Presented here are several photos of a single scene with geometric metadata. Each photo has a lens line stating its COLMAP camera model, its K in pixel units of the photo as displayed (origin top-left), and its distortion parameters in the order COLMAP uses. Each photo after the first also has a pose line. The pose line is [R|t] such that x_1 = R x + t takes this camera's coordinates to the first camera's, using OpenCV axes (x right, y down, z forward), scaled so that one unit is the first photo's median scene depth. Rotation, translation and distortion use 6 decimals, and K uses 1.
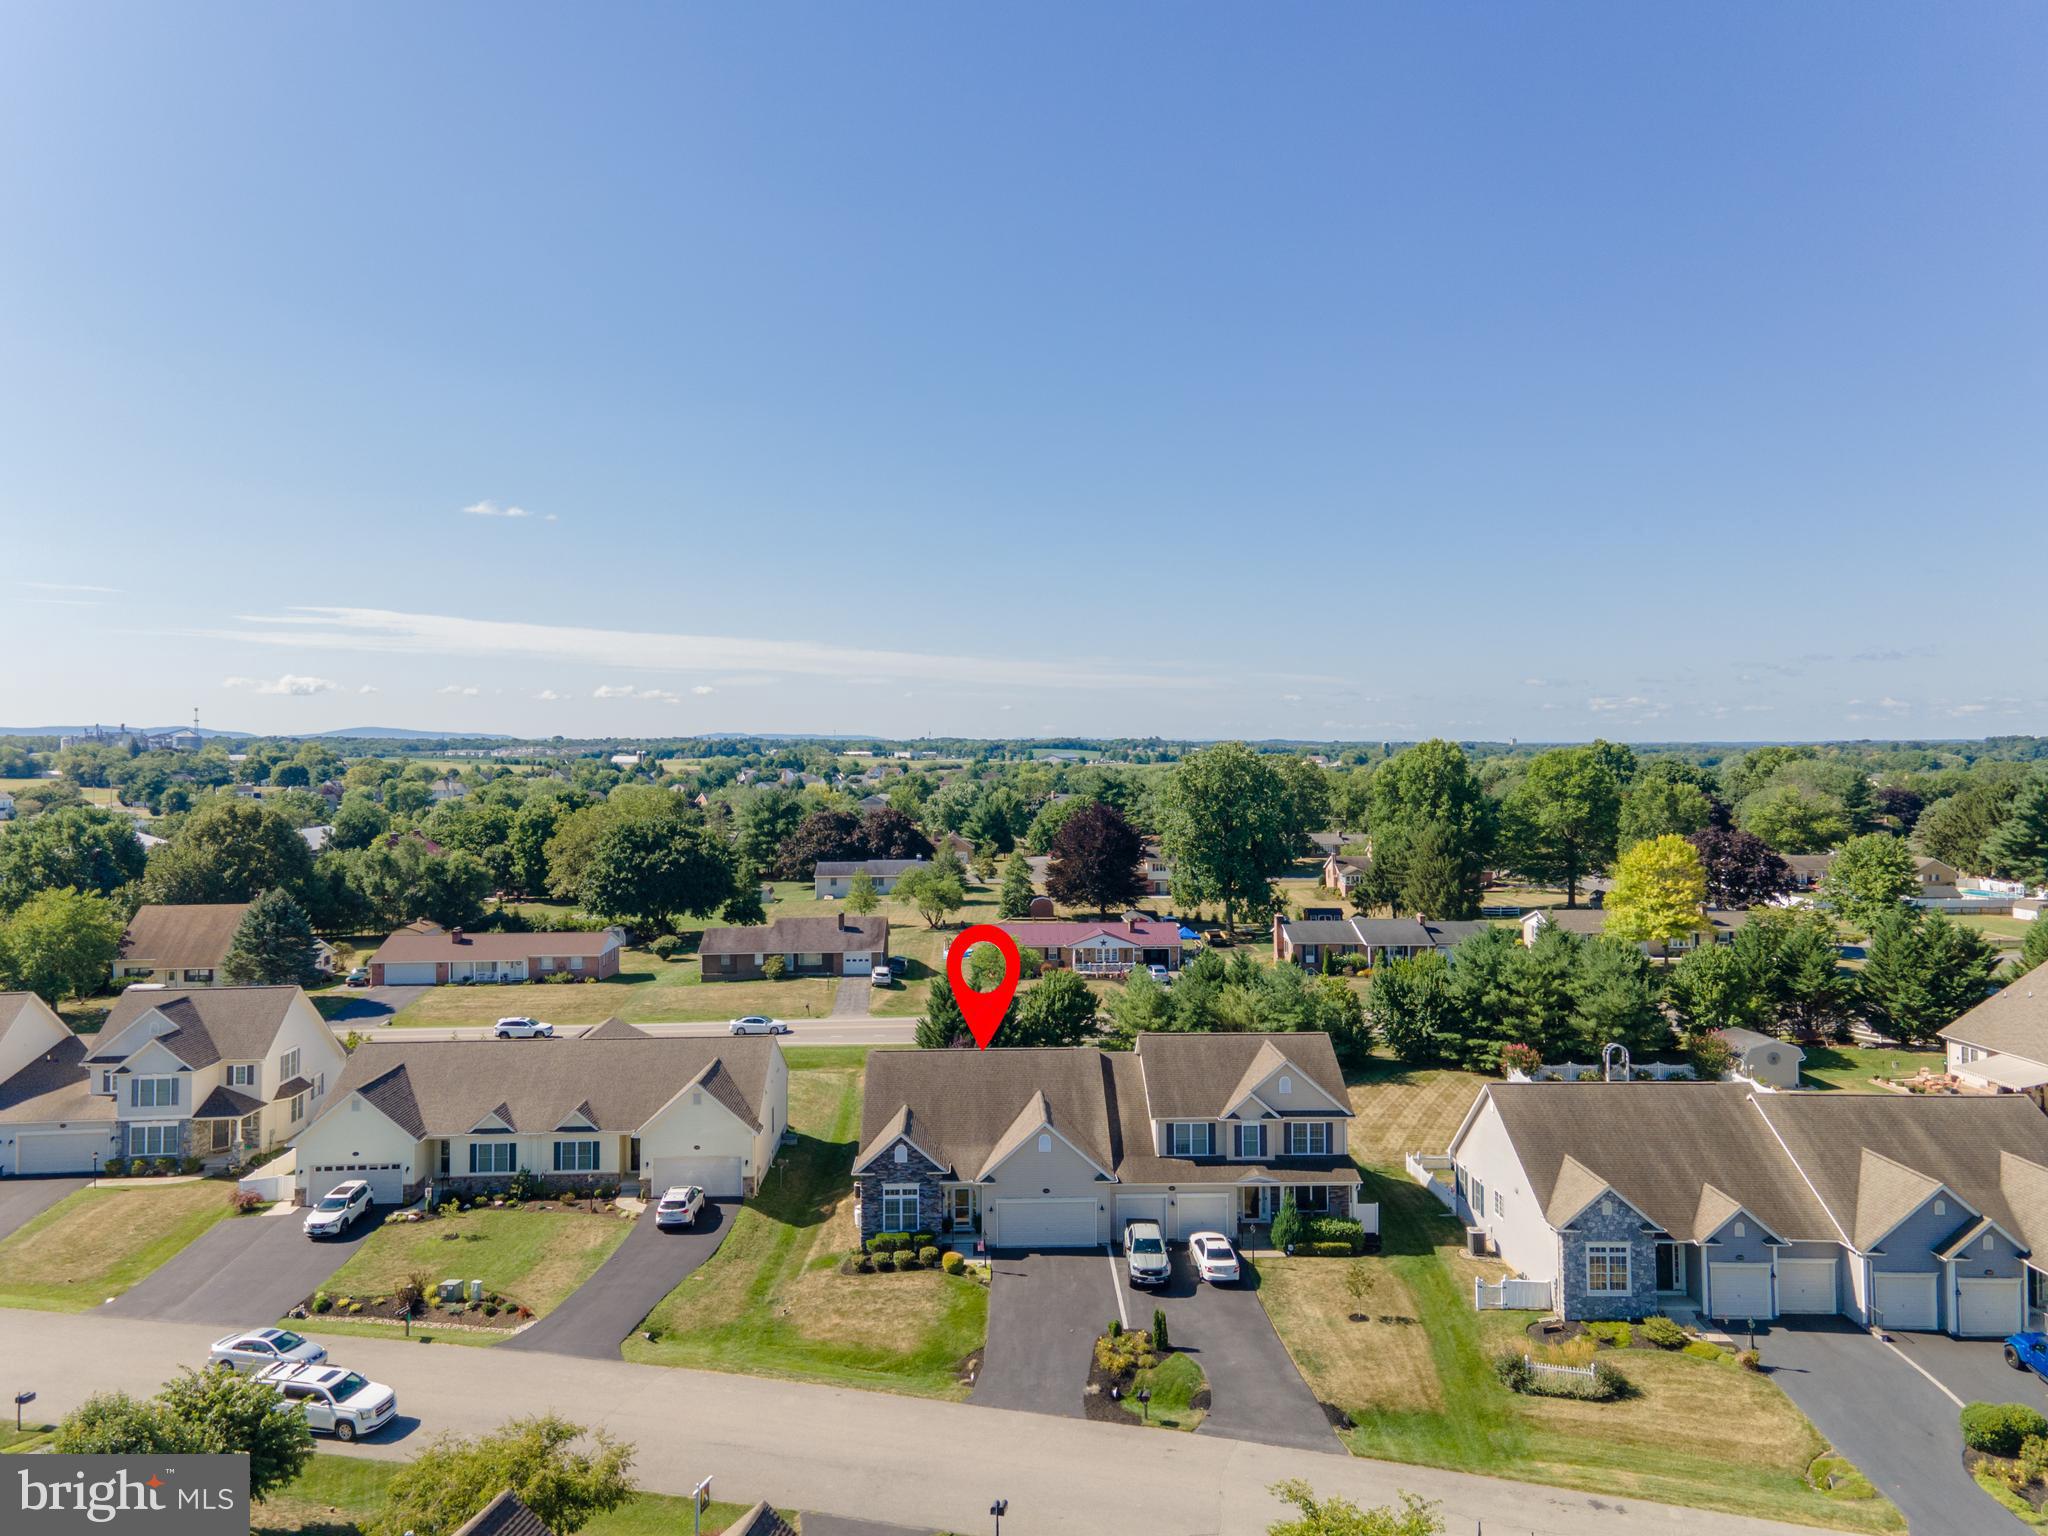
lens RADIAL K [[1487.4, 0, 1015.3], [0, 1487.4, 748.6], [0, 0, 1]] dist [0.078389, 0.005882]
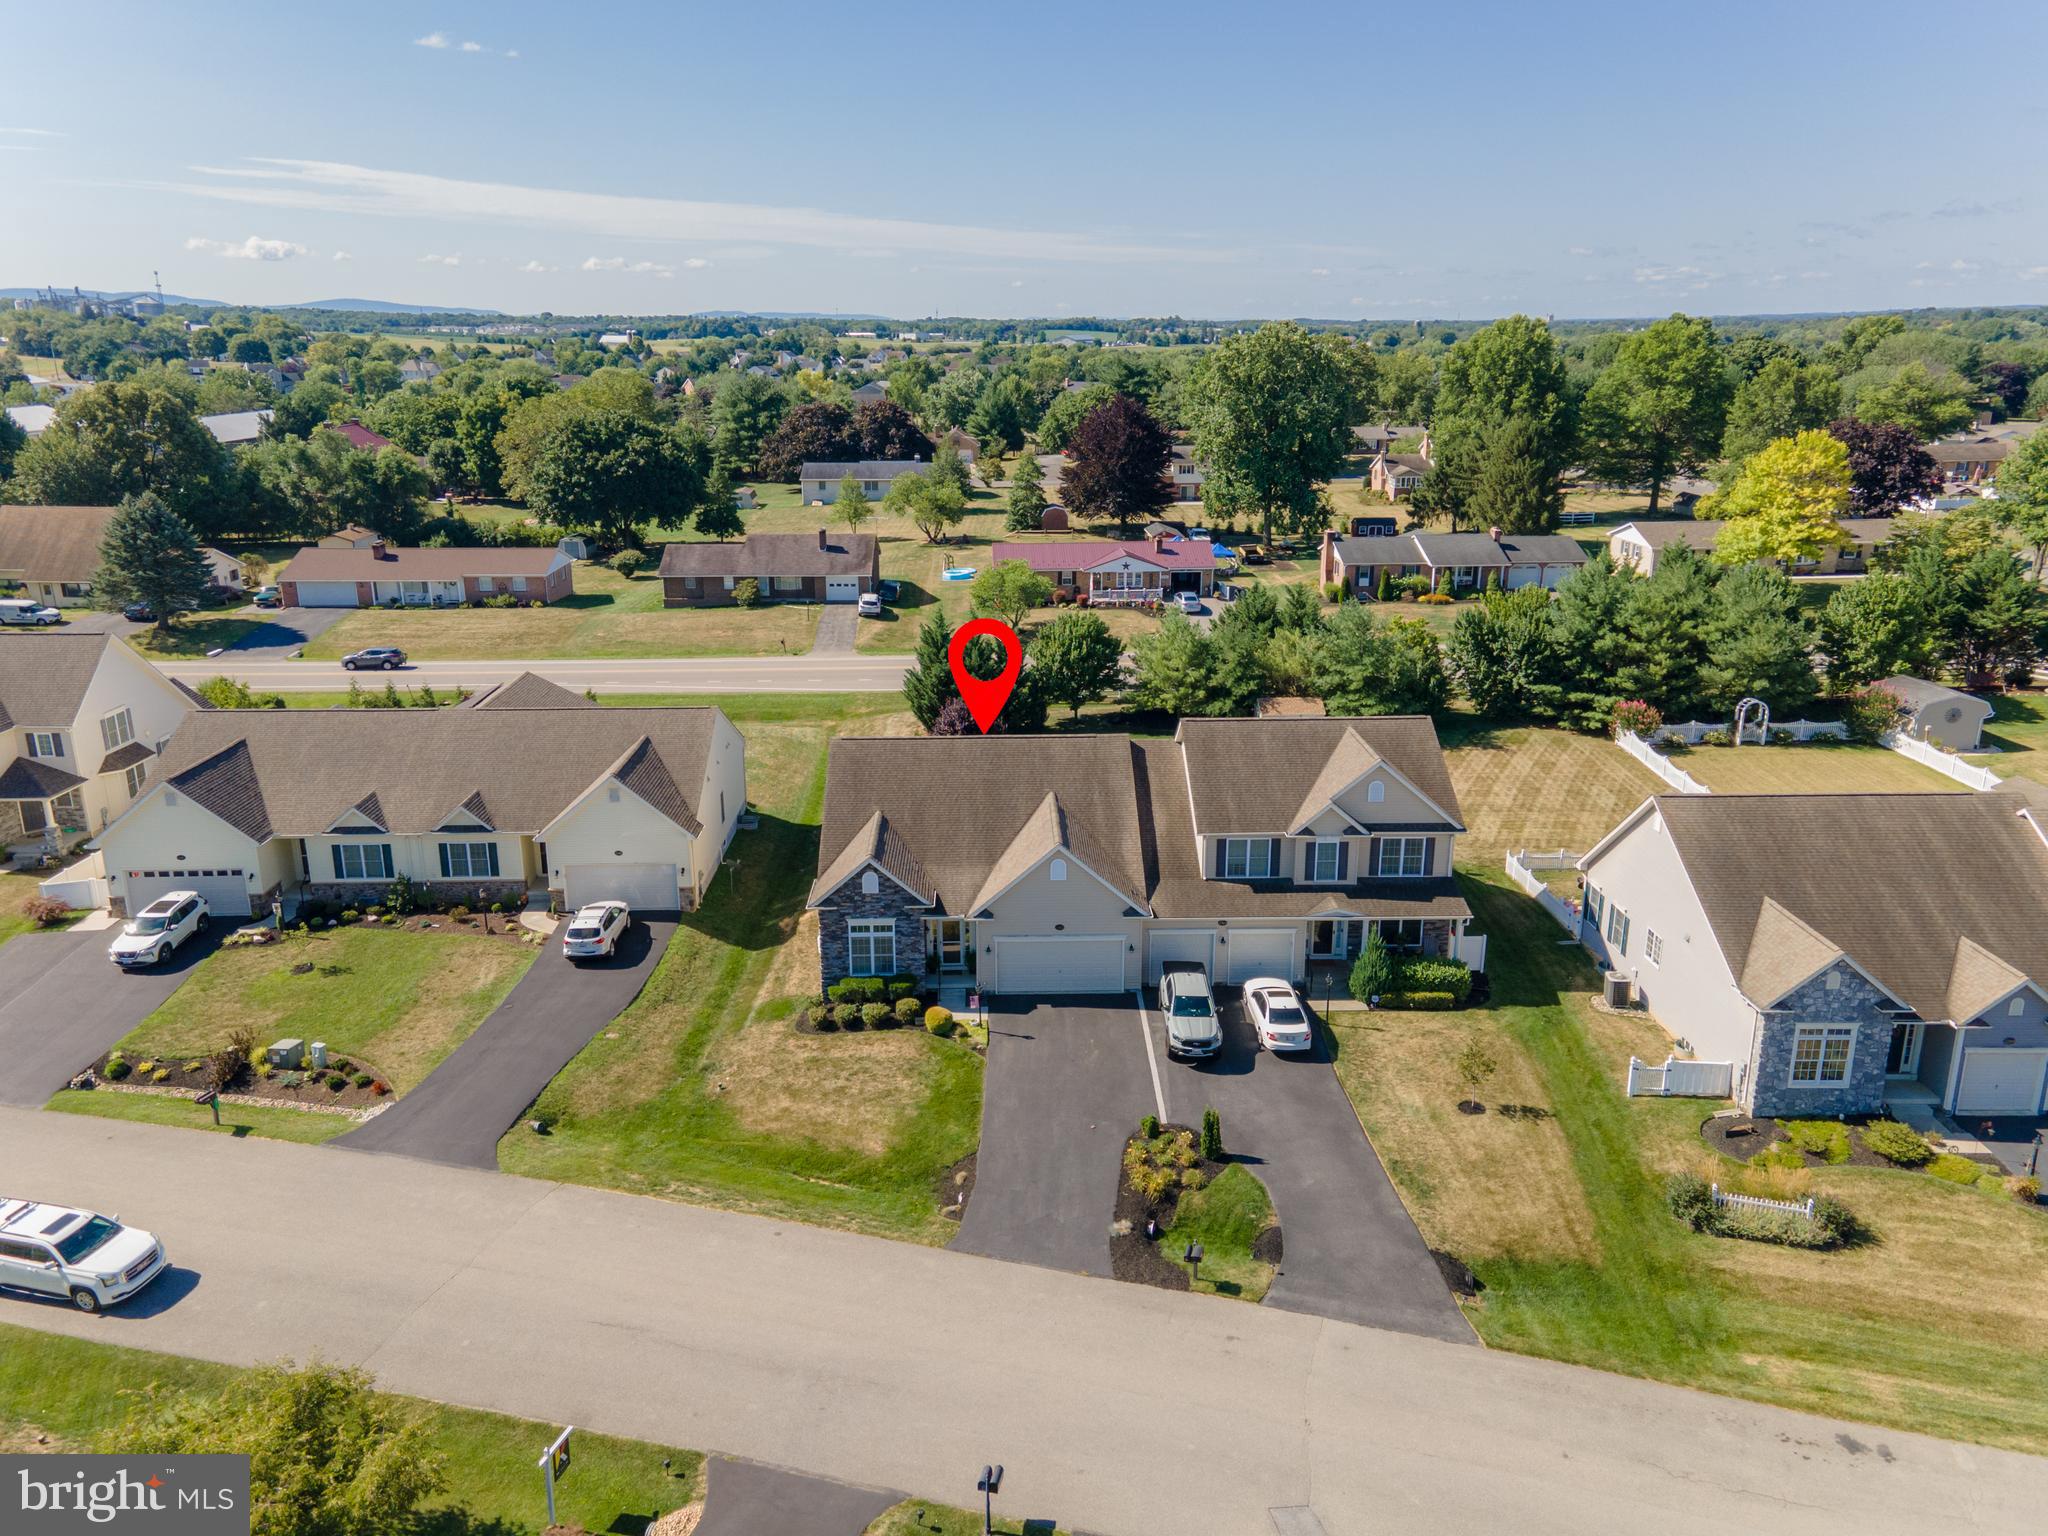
lens RADIAL K [[1487.4, 0, 1015.3], [0, 1487.4, 748.6], [0, 0, 1]] dist [0.078389, 0.005882]
pose [[0.999969, 0.002760, -0.007344, 0.002101], [-0.000678, 0.962982, 0.269566, -0.000174], [0.007816, -0.269553, 0.962954, 0.197258]]
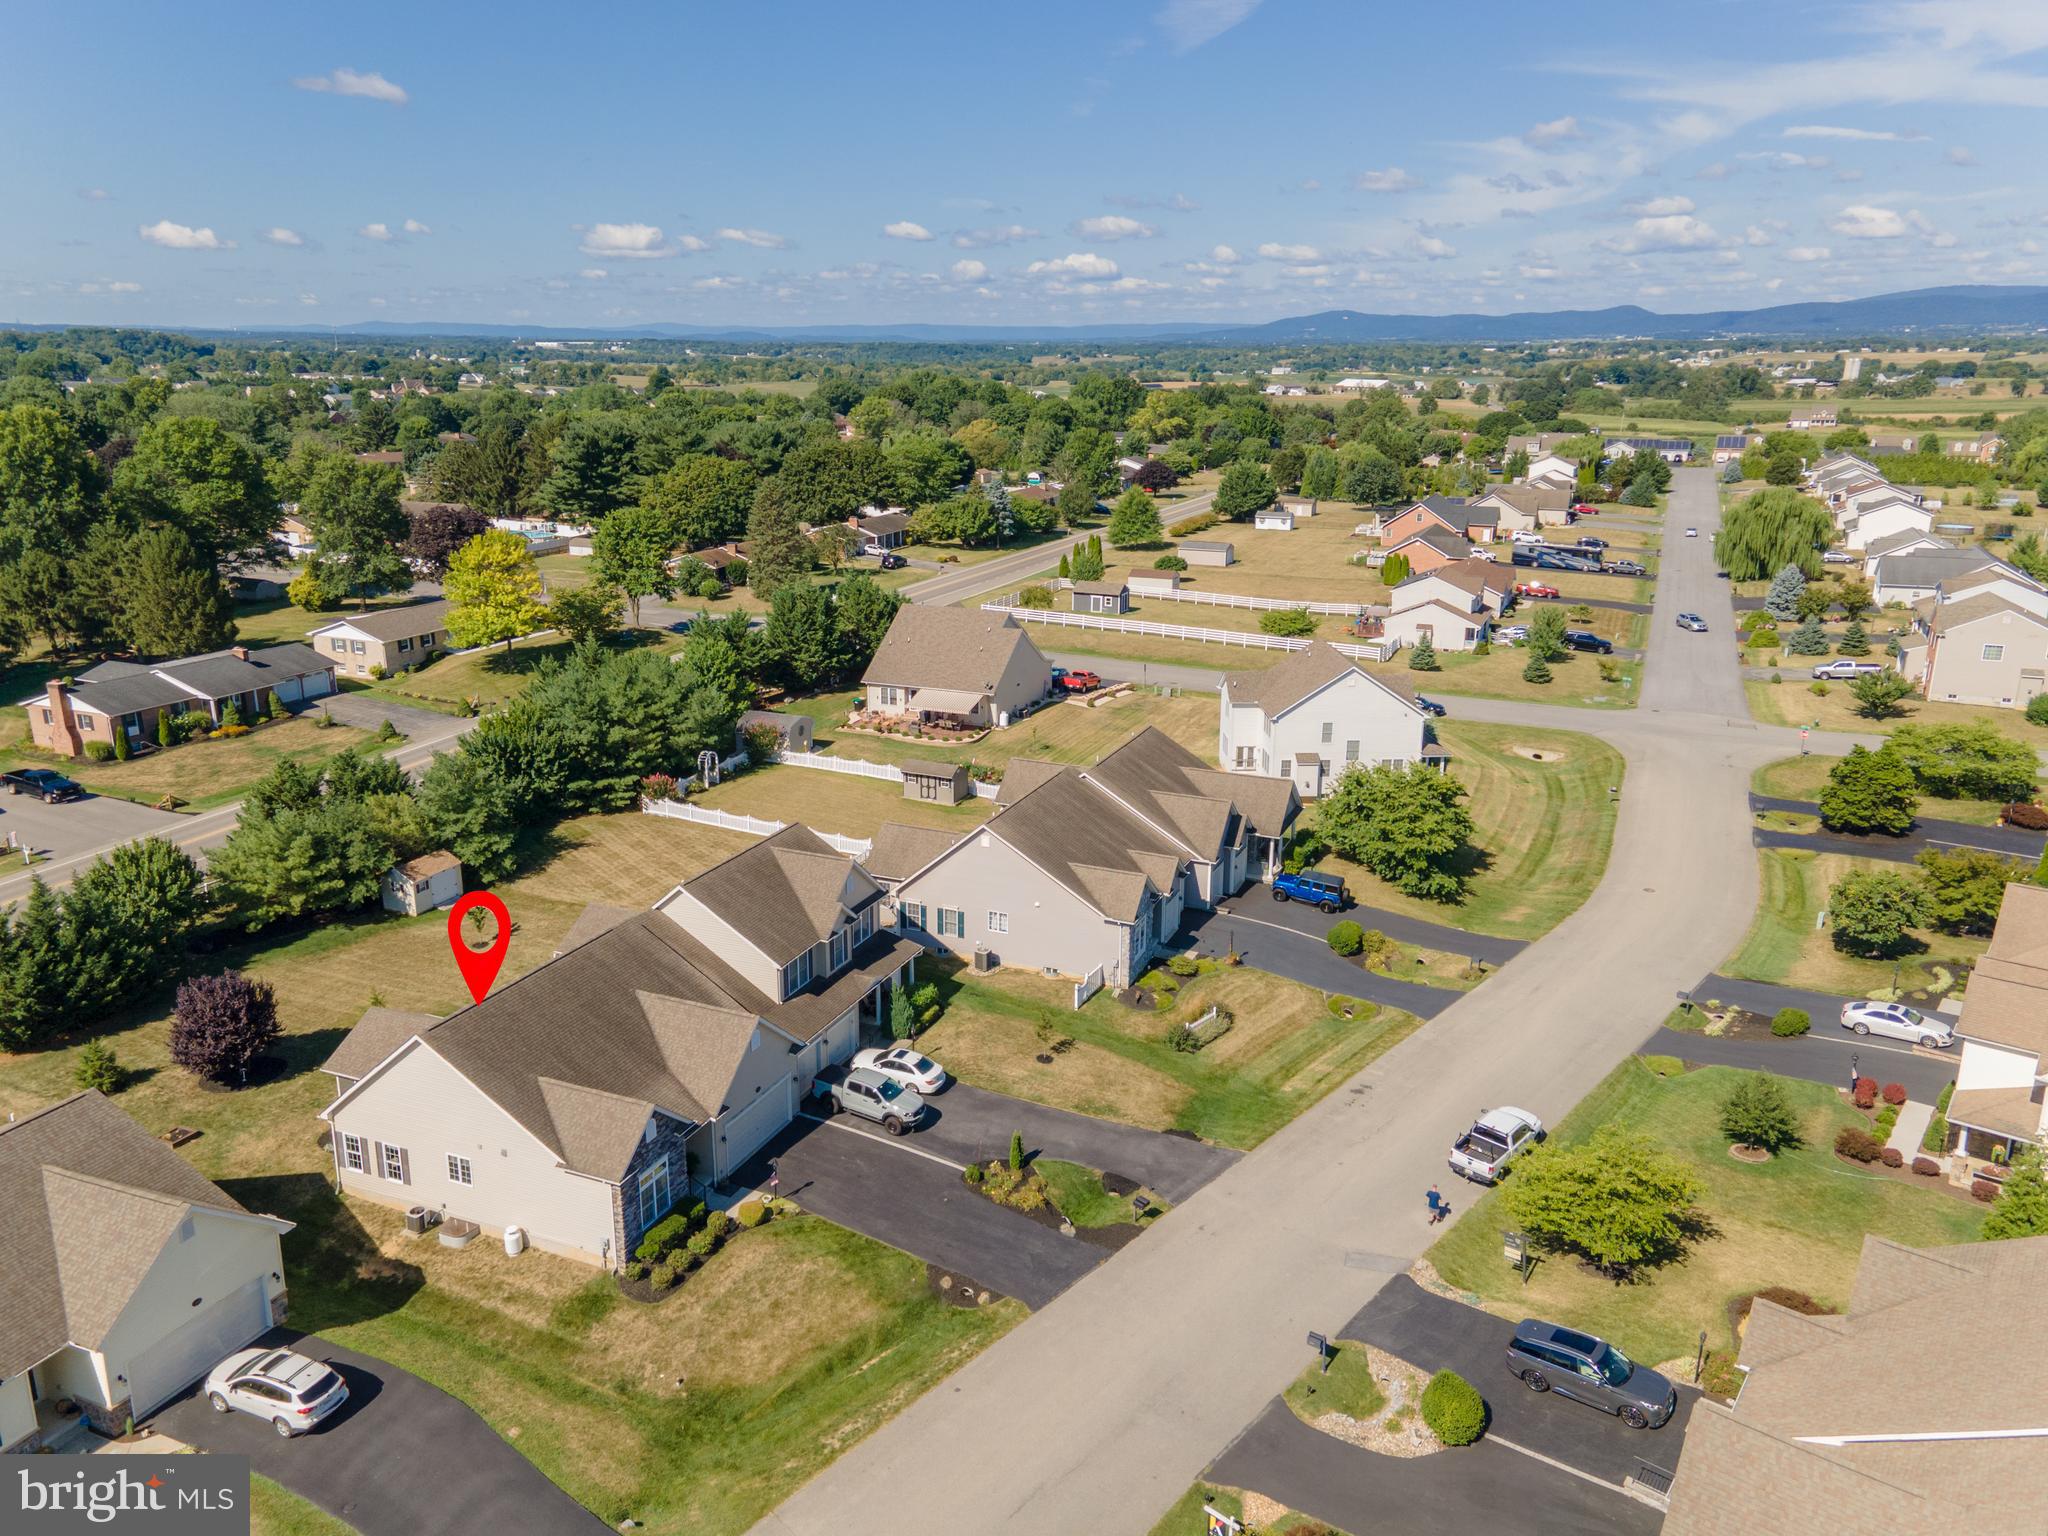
lens RADIAL K [[1451.3, 0, 1021.7], [0, 1451.3, 761.9], [0, 0, 1]] dist [0.075948, 0.001786]
pose [[0.432032, -0.247491, 0.867235, -0.411558], [0.002773, 0.961969, 0.273145, -0.080692], [-0.901854, -0.115602, 0.416288, 0.366683]]
